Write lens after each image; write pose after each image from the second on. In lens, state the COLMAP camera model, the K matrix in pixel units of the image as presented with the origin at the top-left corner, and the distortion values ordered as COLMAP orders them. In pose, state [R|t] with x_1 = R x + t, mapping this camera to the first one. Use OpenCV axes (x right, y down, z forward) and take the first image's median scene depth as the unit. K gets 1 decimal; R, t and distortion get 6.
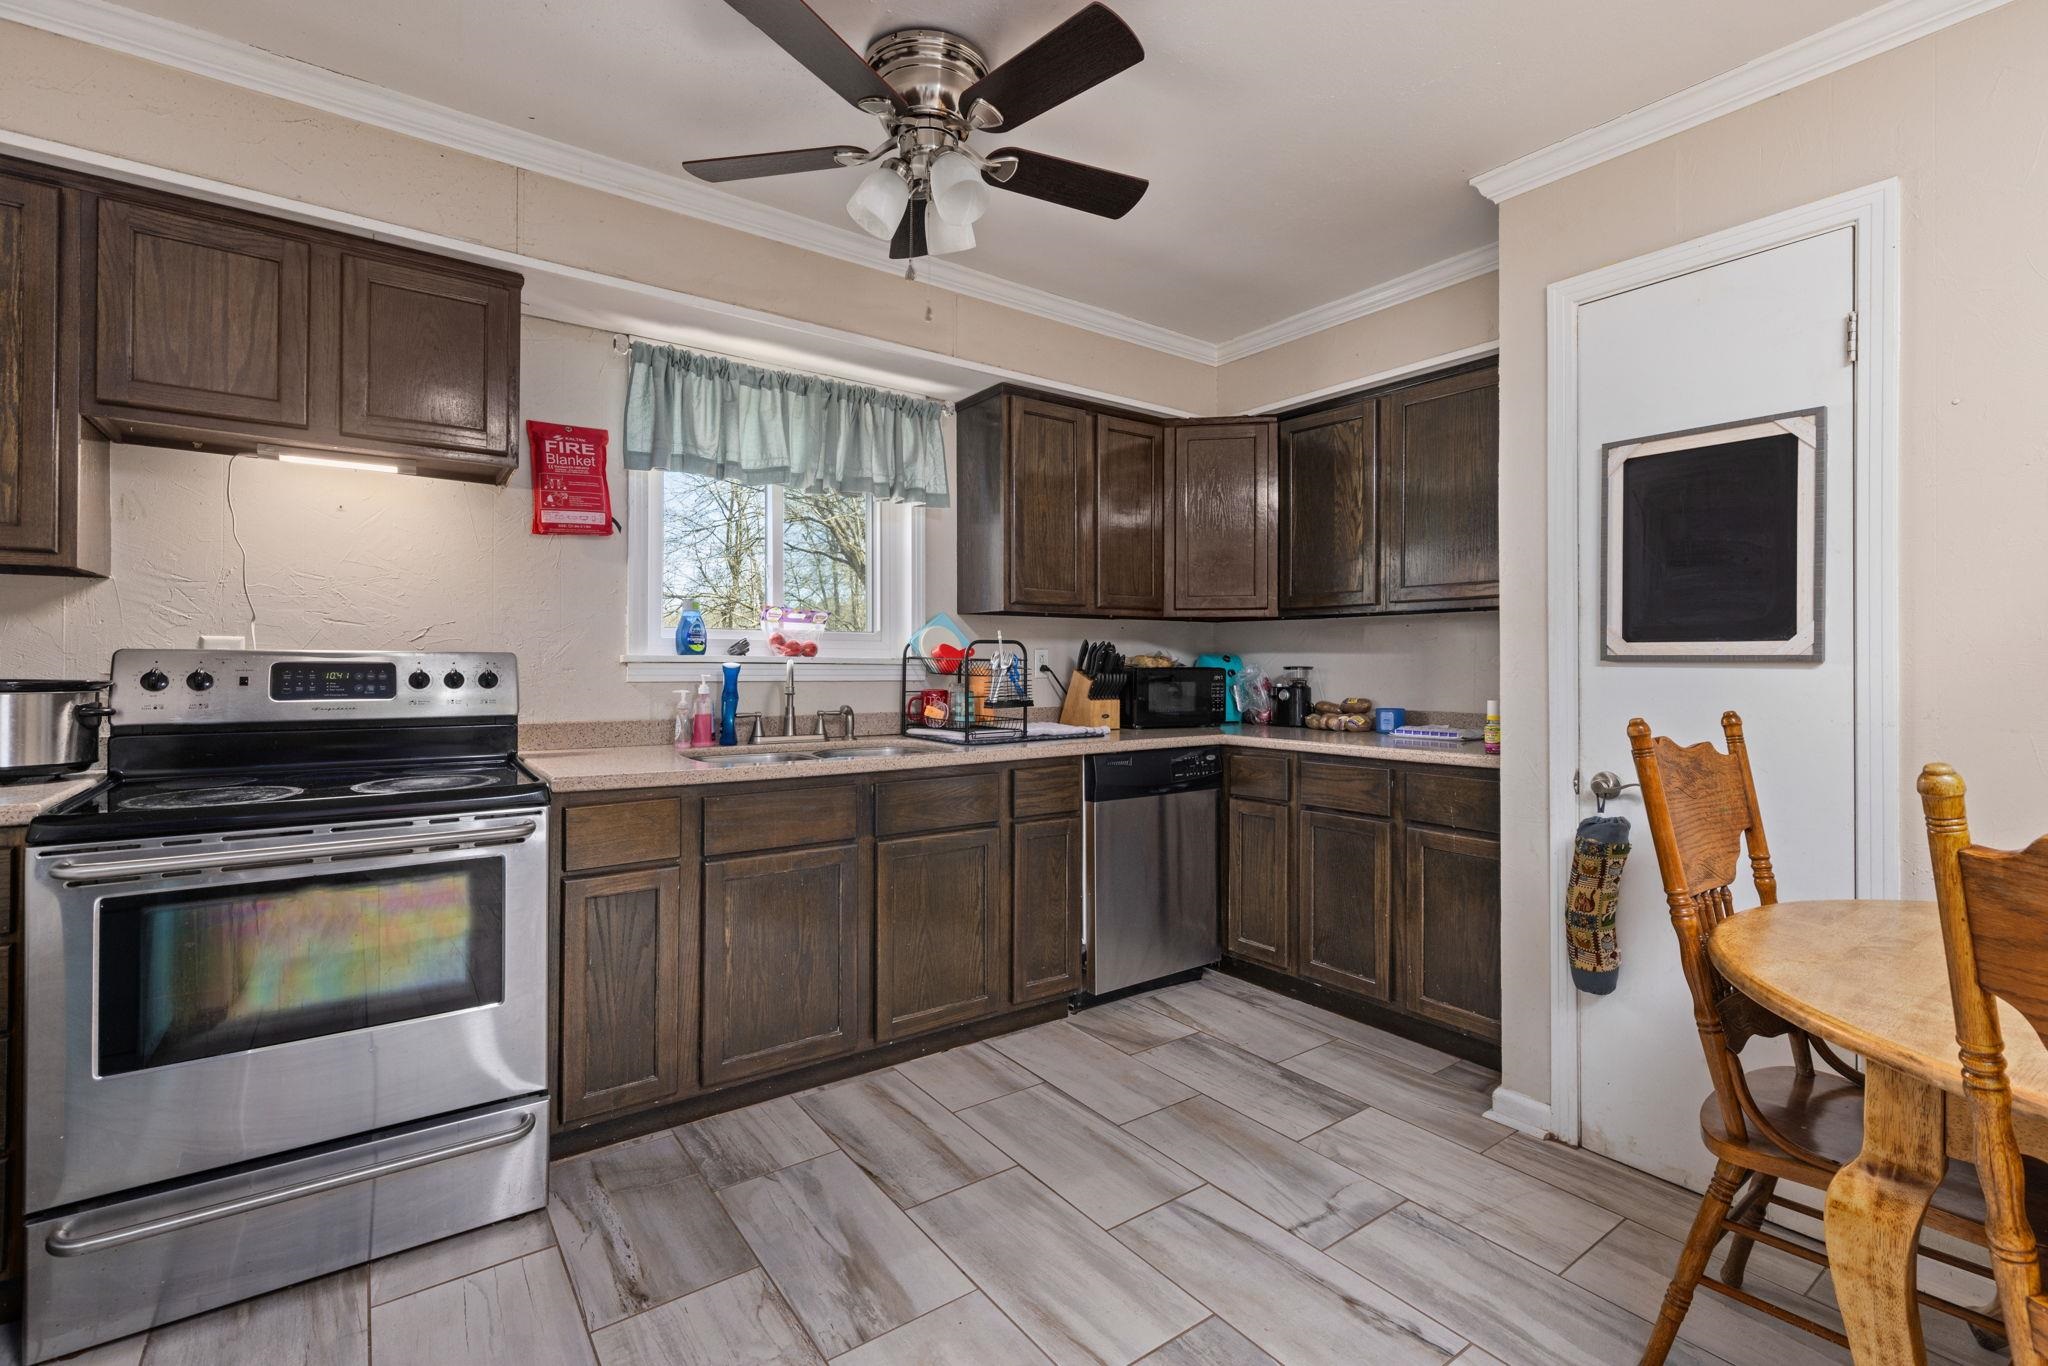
lens RADIAL K [[935.2, 0, 1077.8], [0, 935.2, 665.6], [0, 0, 1]] dist [0.002672, 0.000380]
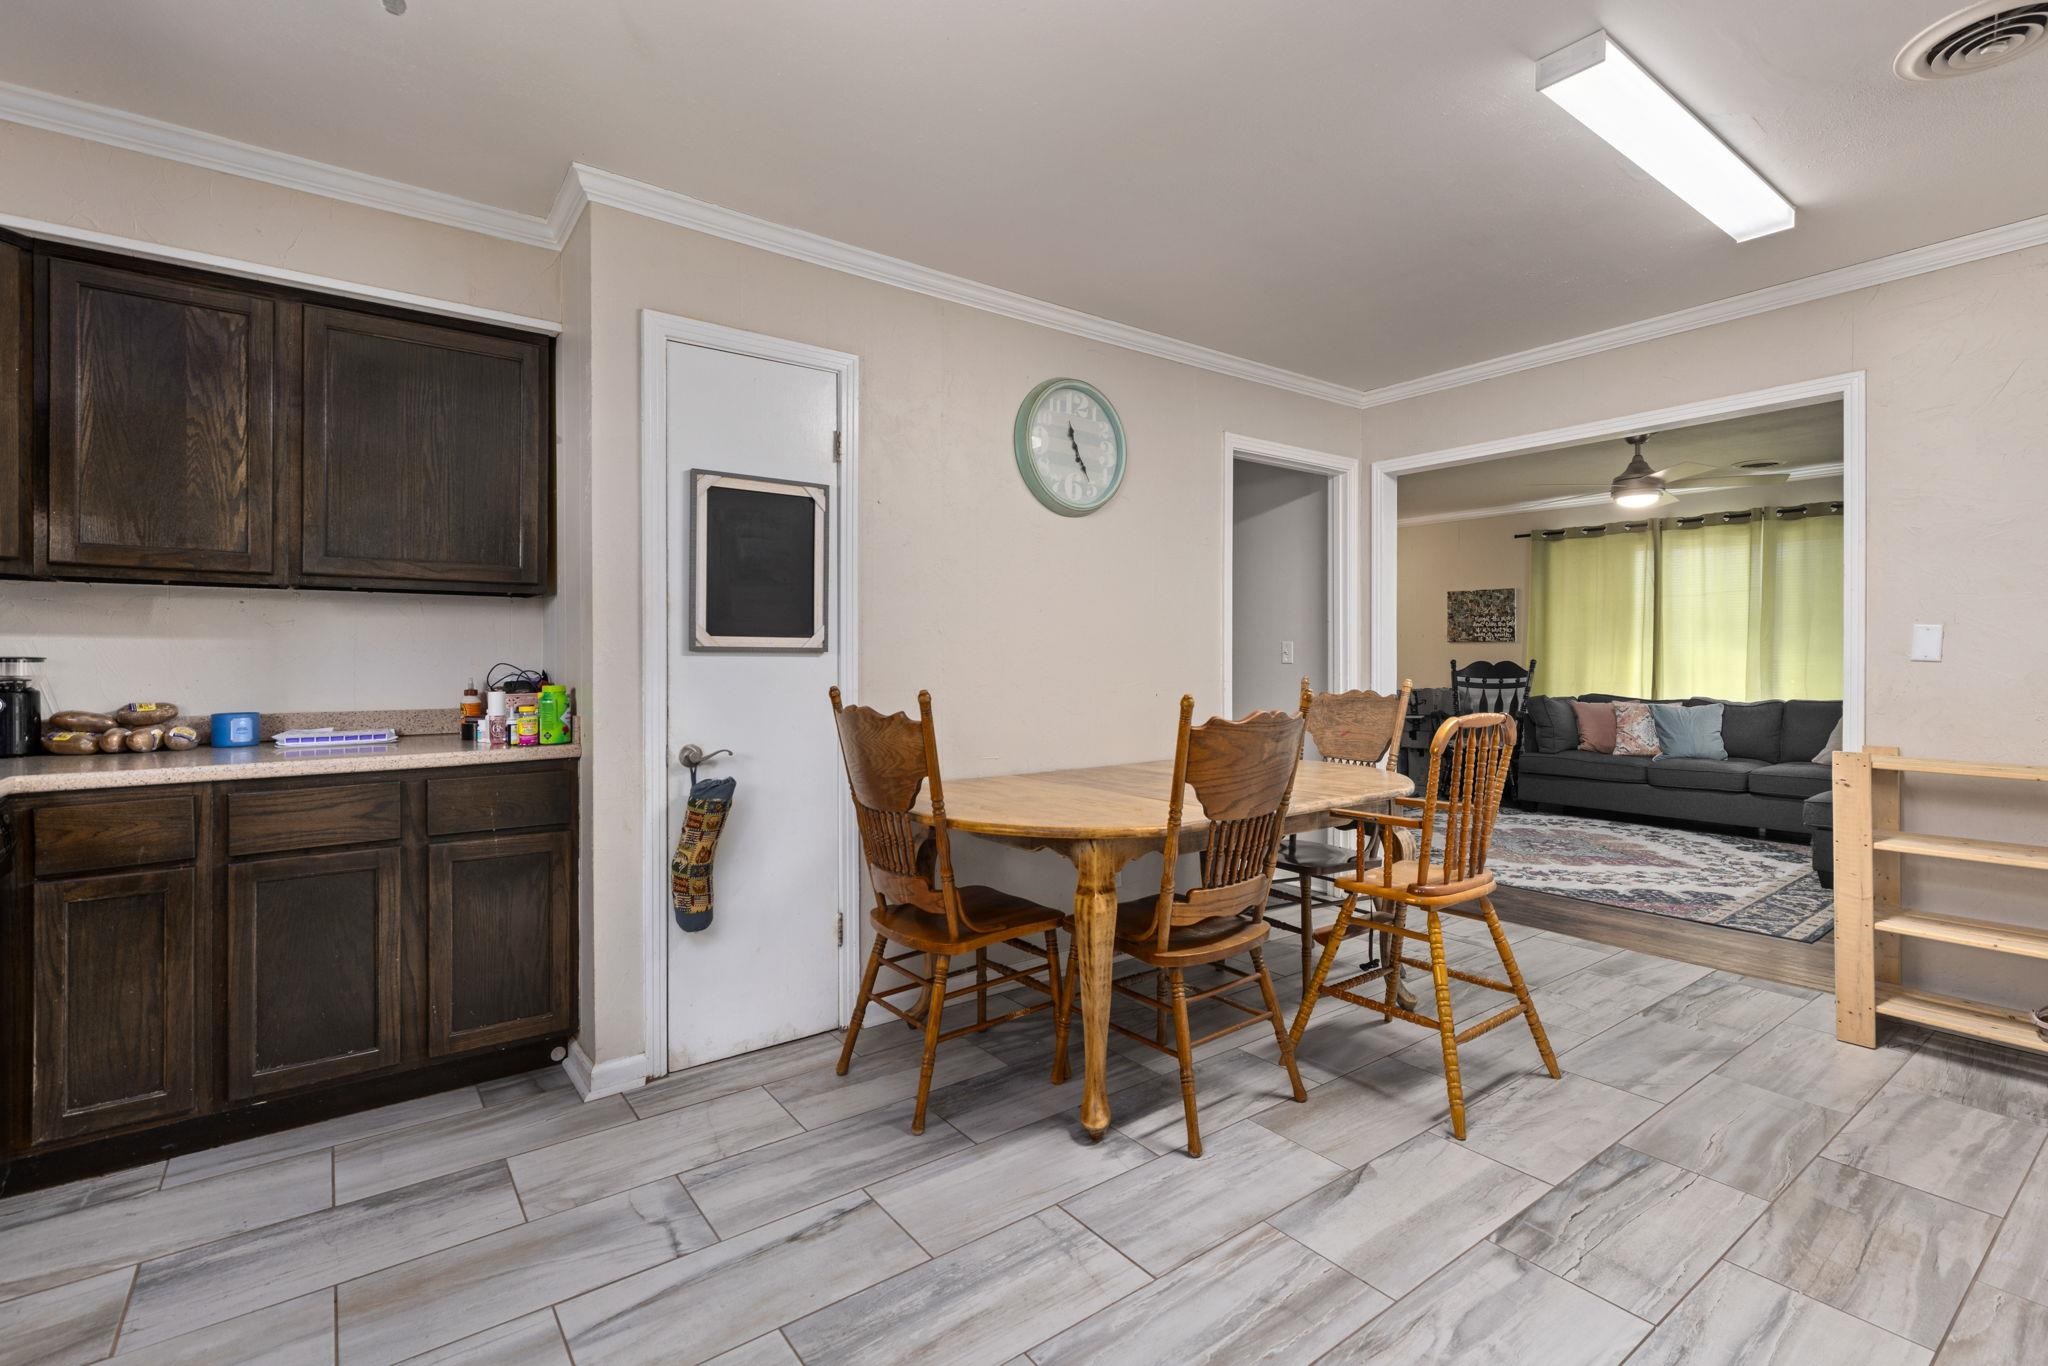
lens RADIAL K [[935.2, 0, 1027.1], [0, 935.2, 662.8], [0, 0, 1]] dist [0.002672, 0.000380]
pose [[0.009192, -0.010721, 0.999900, -0.563131], [0.000781, 0.999942, 0.010714, -0.002244], [-0.999957, 0.000683, 0.009200, 0.511751]]
